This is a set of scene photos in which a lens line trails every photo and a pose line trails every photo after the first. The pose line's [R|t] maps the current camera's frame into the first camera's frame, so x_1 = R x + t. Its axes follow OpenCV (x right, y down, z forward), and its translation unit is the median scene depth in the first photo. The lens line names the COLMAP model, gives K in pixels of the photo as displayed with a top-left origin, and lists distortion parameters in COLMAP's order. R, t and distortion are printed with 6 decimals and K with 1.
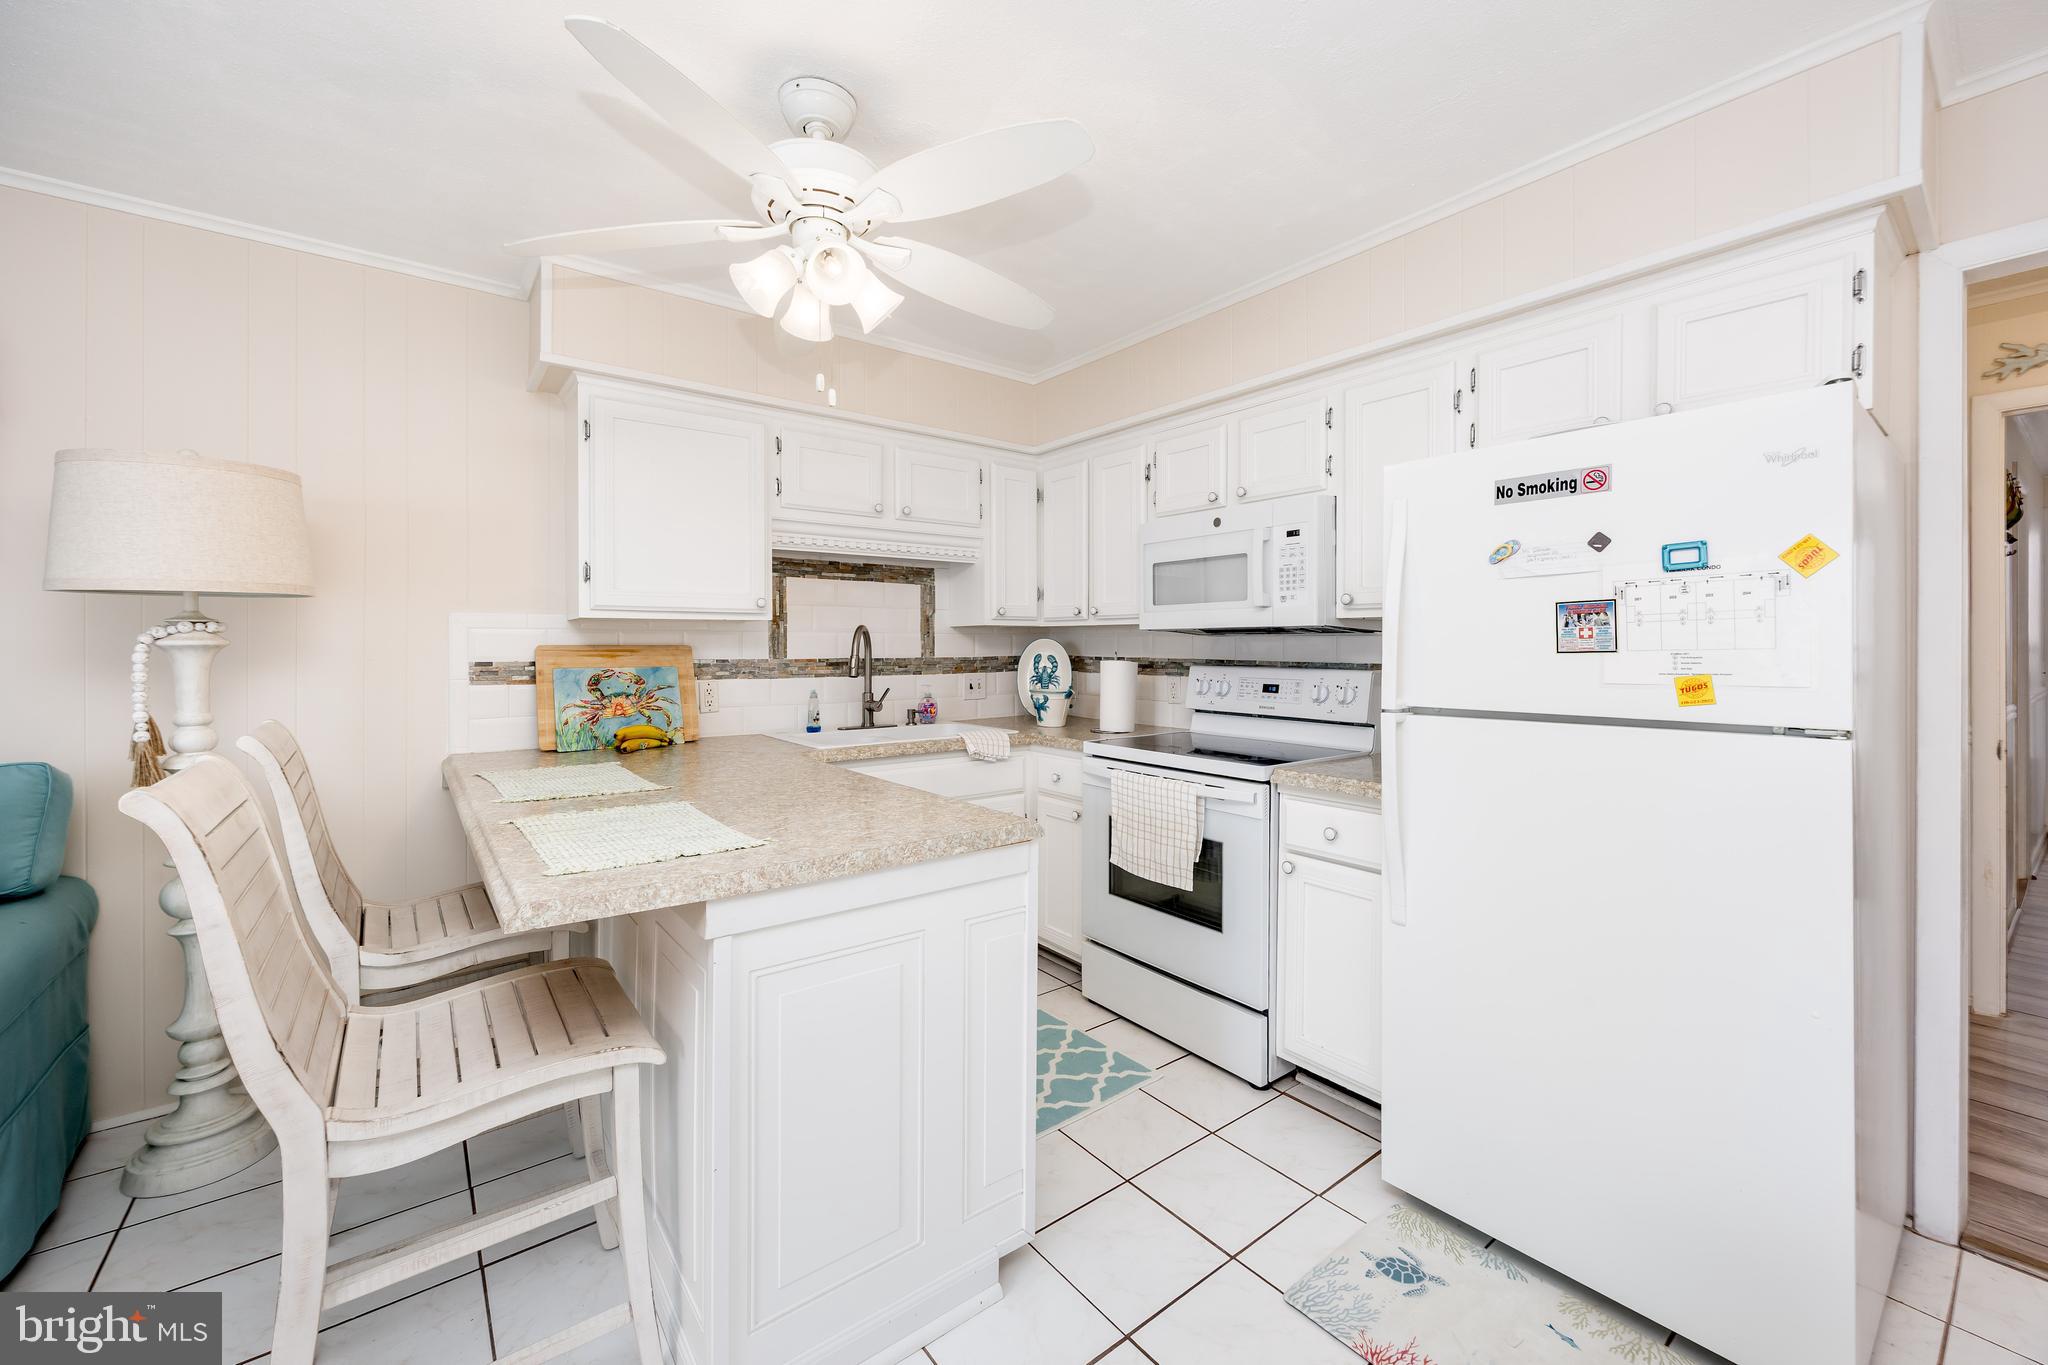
lens RADIAL K [[799.7, 0, 1017.7], [0, 799.7, 647.9], [0, 0, 1]] dist [-0.004594, 0.000804]
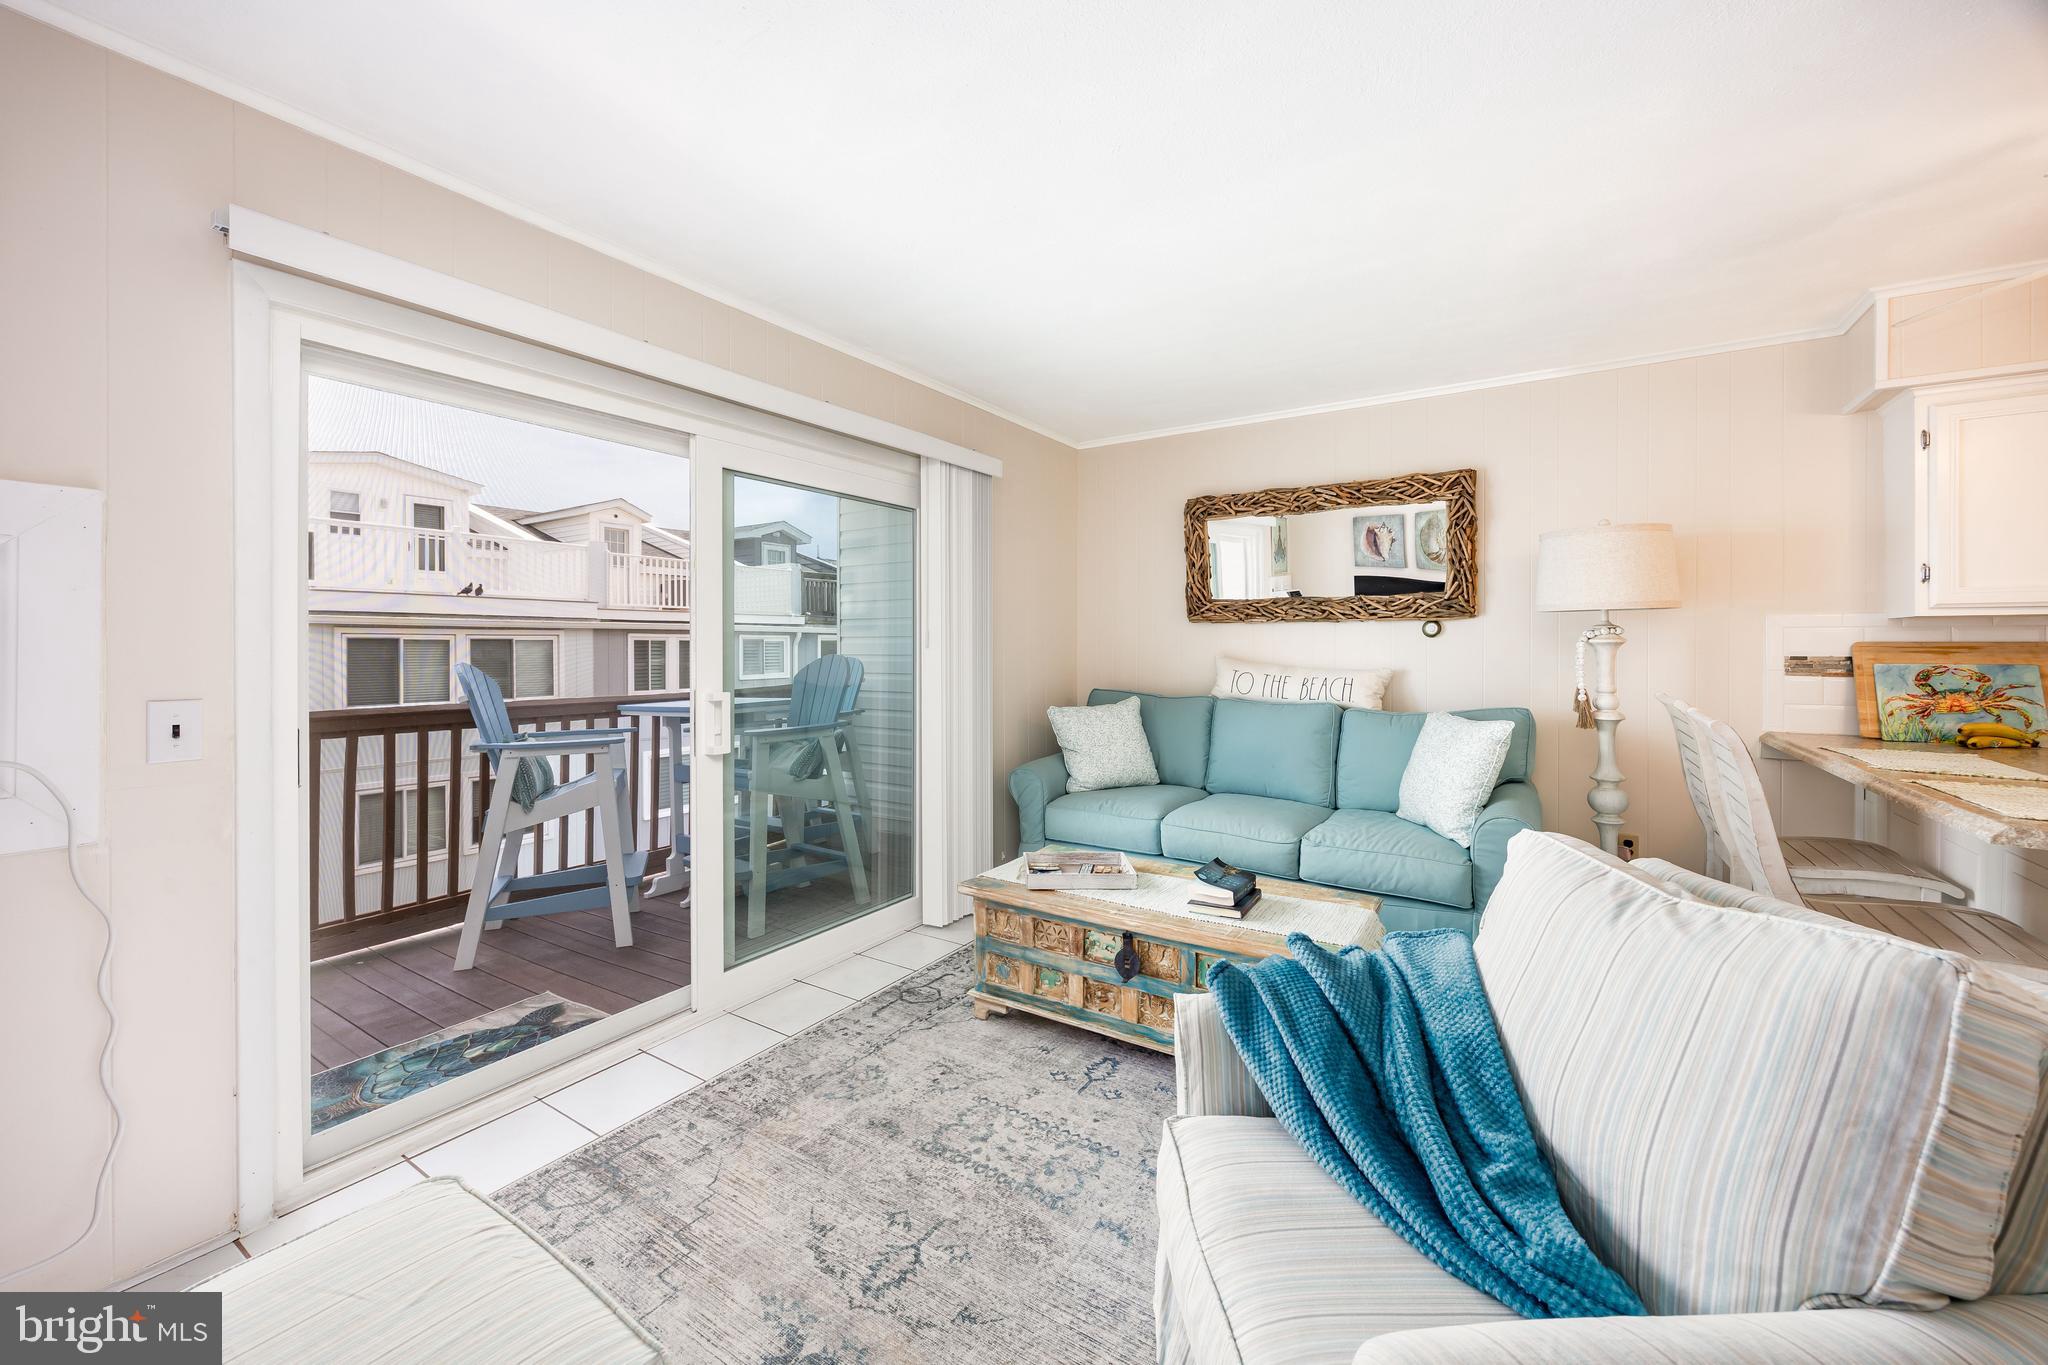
lens RADIAL K [[799.7, 0, 1037.8], [0, 799.7, 640.4], [0, 0, 1]] dist [-0.004594, 0.000804]
pose [[0.344691, -0.003556, -0.938710, 0.038707], [-0.000224, 0.999992, -0.003870, -0.000882], [0.938716, 0.001545, 0.344688, -0.409097]]
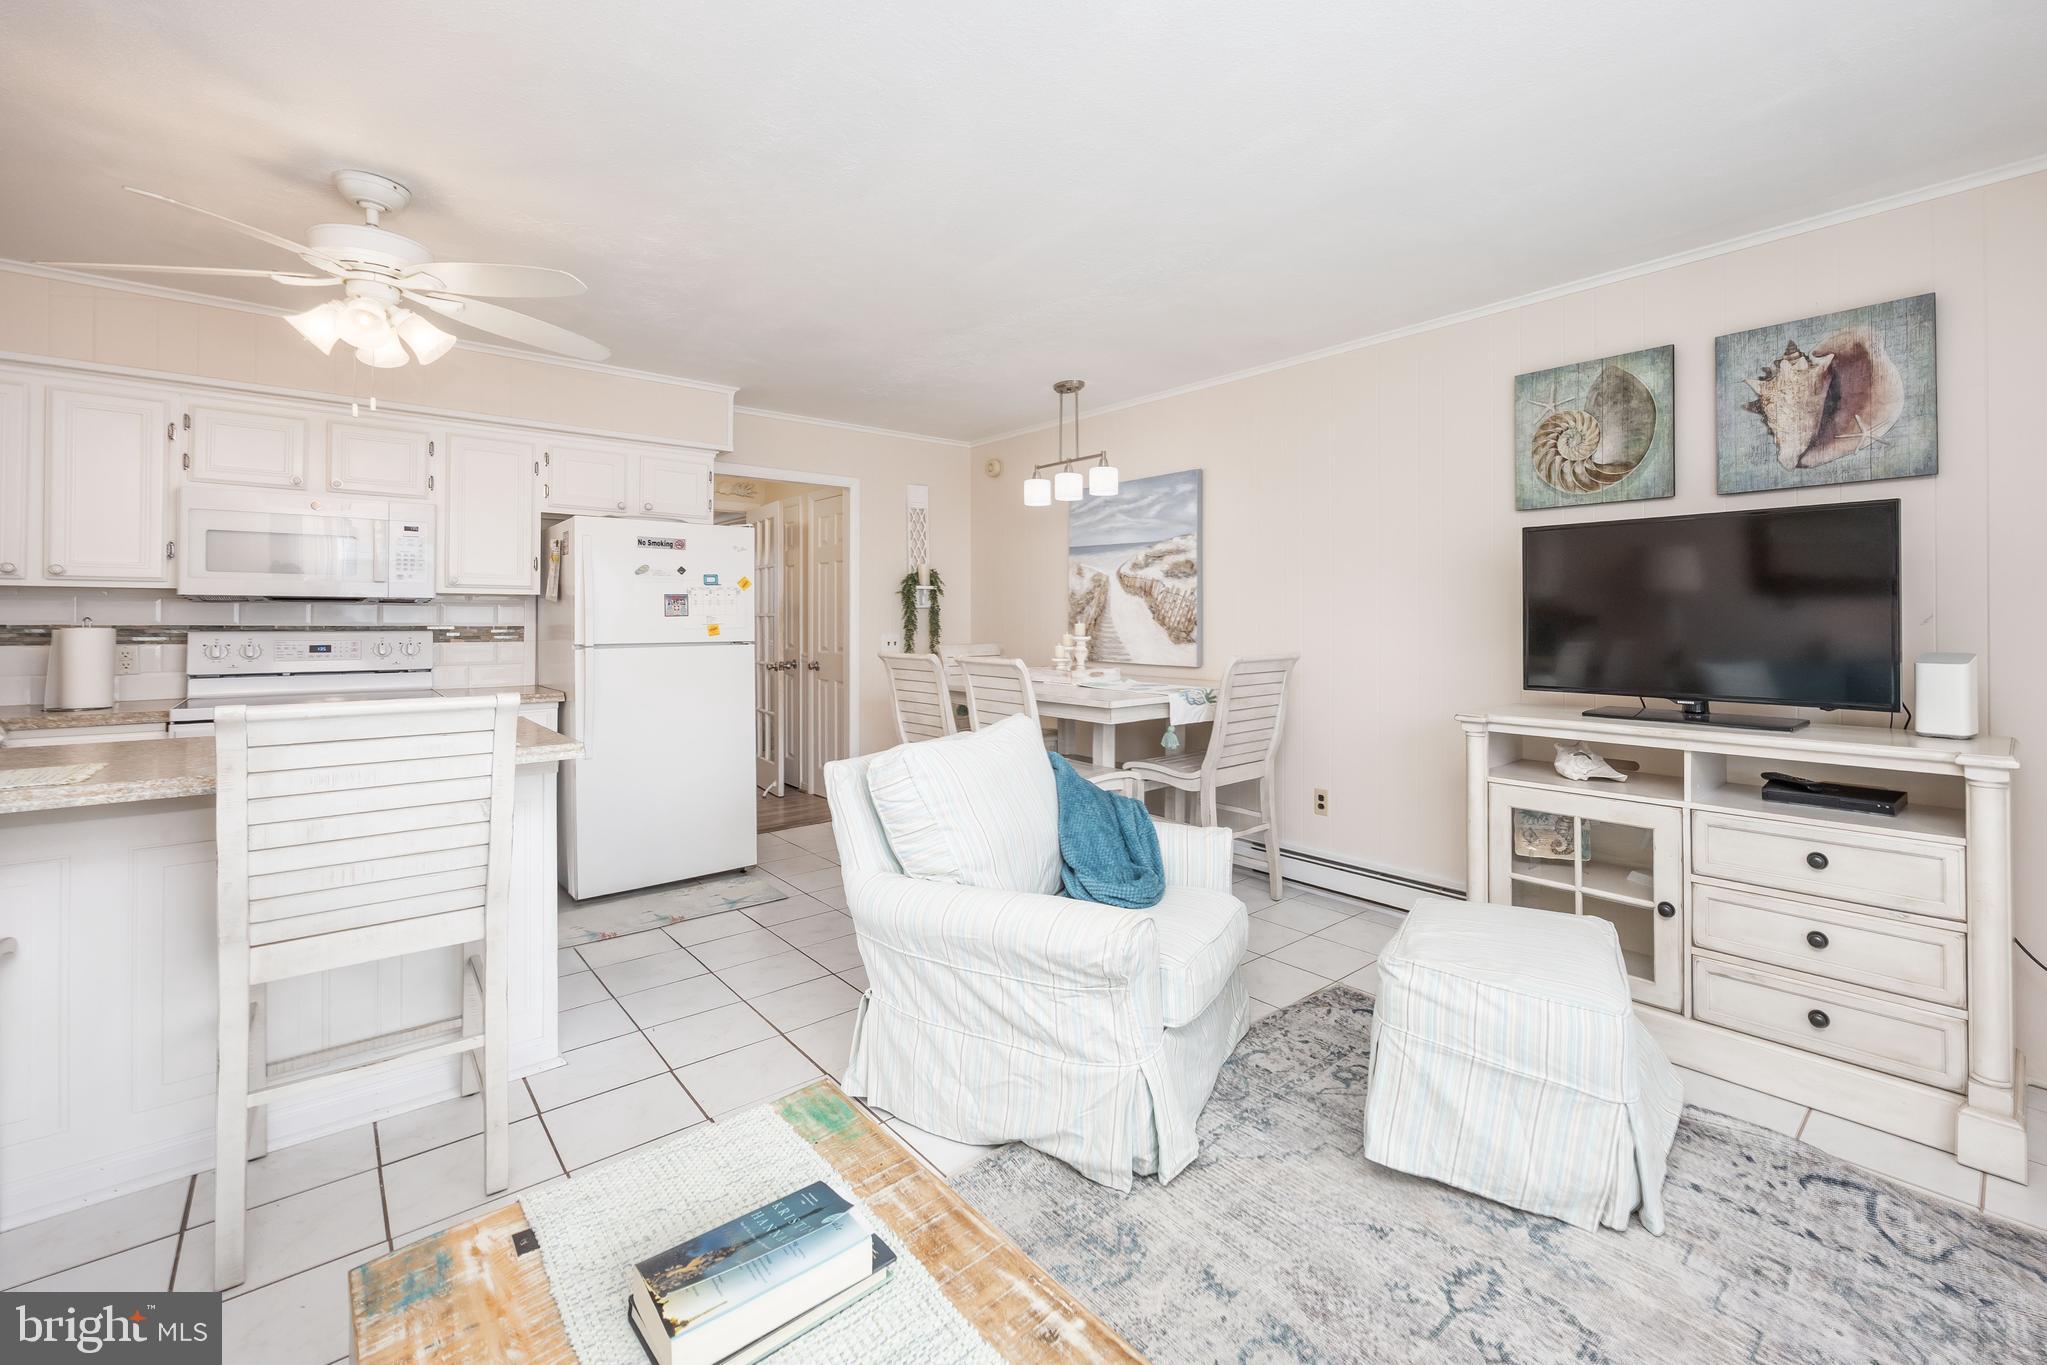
lens RADIAL K [[862.4, 0, 1111.5], [0, 862.4, 610.6], [0, 0, 1]] dist [-0.003437, 0.000011]
pose [[-0.096740, 0.009591, 0.995264, -1.056519], [0.001160, 0.999954, -0.009524, 0.008244], [-0.995309, 0.000233, -0.096746, -0.026627]]
